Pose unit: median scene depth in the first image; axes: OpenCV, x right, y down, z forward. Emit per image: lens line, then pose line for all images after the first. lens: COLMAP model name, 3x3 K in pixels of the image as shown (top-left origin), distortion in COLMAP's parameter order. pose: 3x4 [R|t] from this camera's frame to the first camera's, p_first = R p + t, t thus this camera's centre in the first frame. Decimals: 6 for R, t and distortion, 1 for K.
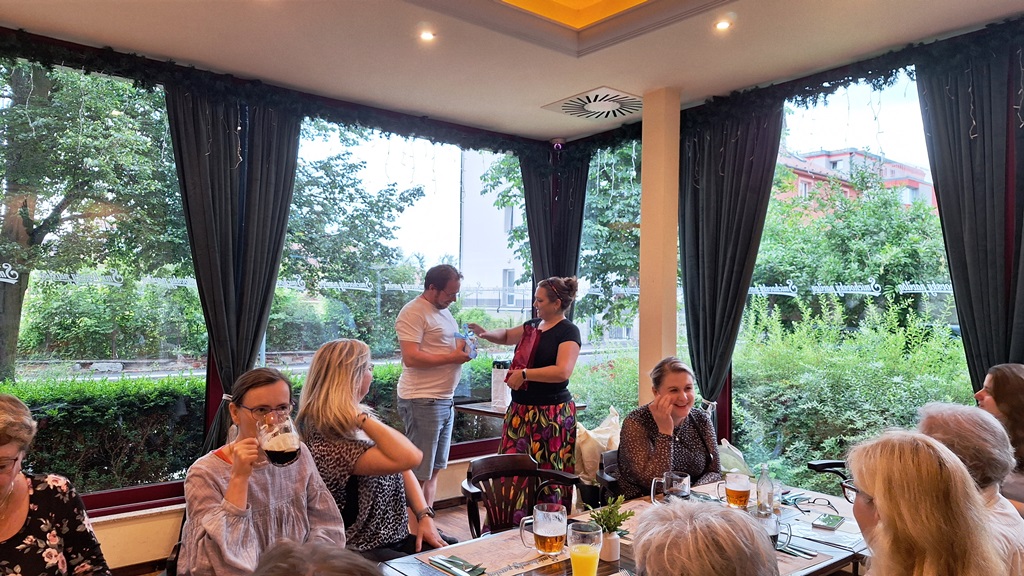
lens RADIAL K [[715.8, 0, 506.0], [0, 715.8, 285.0], [0, 0, 1]] dist [0.082581, -0.097059]
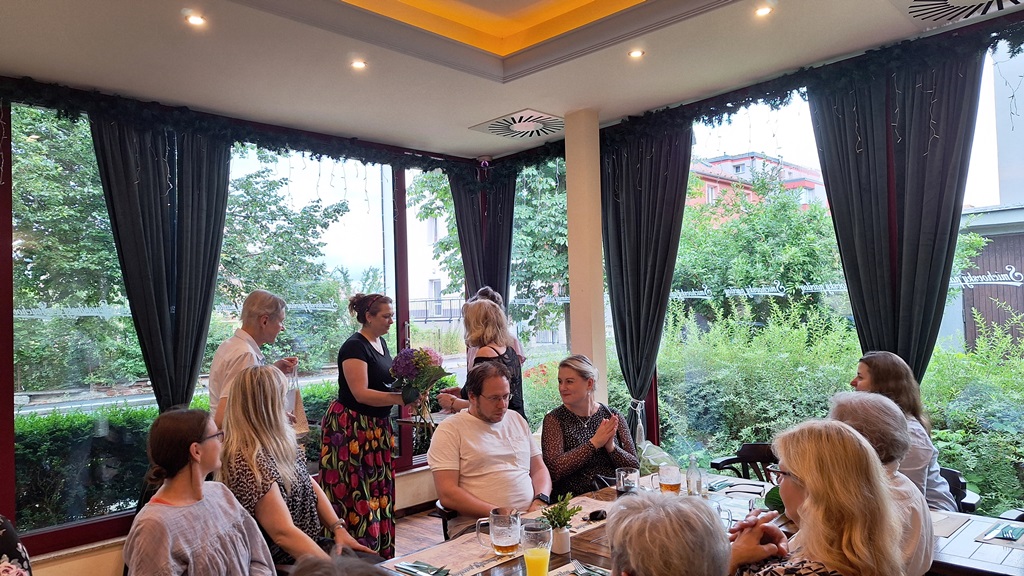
lens RADIAL K [[715.8, 0, 506.0], [0, 715.8, 292.9], [0, 0, 1]] dist [0.082581, -0.097059]
pose [[0.993297, -0.043209, 0.107215, -0.019896], [0.043128, 0.999065, 0.003075, -0.009855], [-0.107247, 0.001569, 0.994231, -0.040775]]
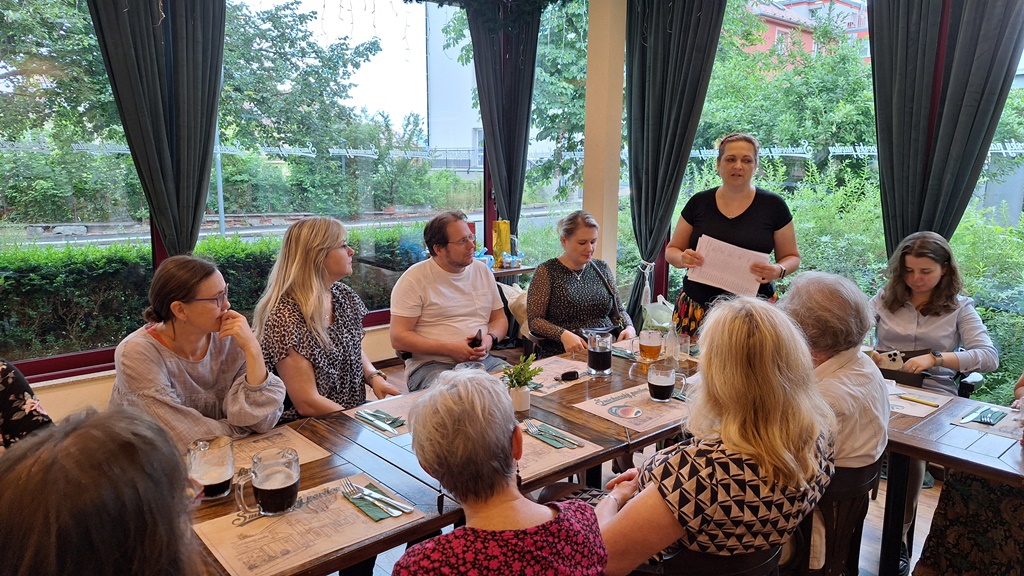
lens RADIAL K [[715.8, 0, 513.0], [0, 715.8, 288.2], [0, 0, 1]] dist [0.082581, -0.097059]
pose [[0.999136, -0.014921, 0.038792, 0.044482], [0.006924, 0.980051, 0.198628, -0.009629], [-0.040982, -0.198187, 0.979307, -0.017019]]
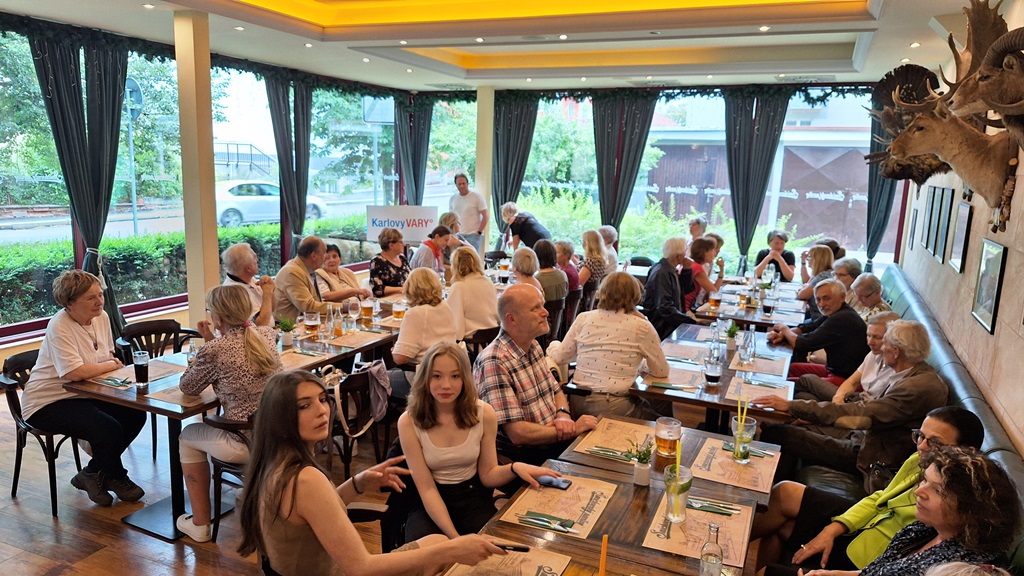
lens RADIAL K [[715.8, 0, 510.4], [0, 715.8, 294.4], [0, 0, 1]] dist [0.082581, -0.097059]
pose [[0.890581, -0.061942, 0.450586, -0.690112], [-0.037926, 0.977119, 0.209286, -0.115256], [-0.453240, -0.203475, 0.867854, -0.951648]]
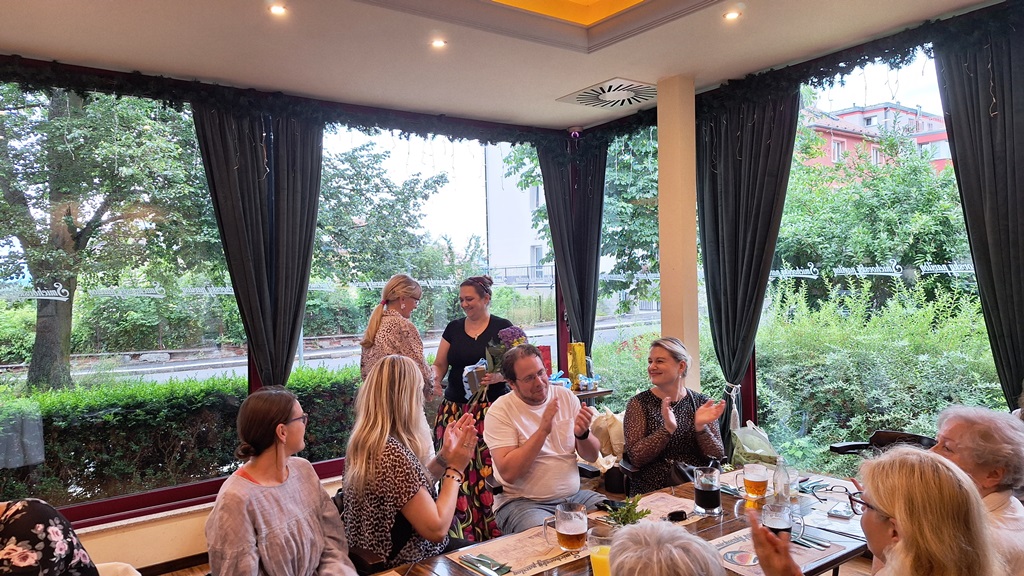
lens RADIAL K [[715.8, 0, 498.0], [0, 715.8, 289.2], [0, 0, 1]] dist [0.082581, -0.097059]
pose [[0.997573, -0.042328, -0.055290, 0.013095], [0.044700, 0.998100, 0.042400, -0.029931], [0.053390, -0.044769, 0.997570, -0.023948]]
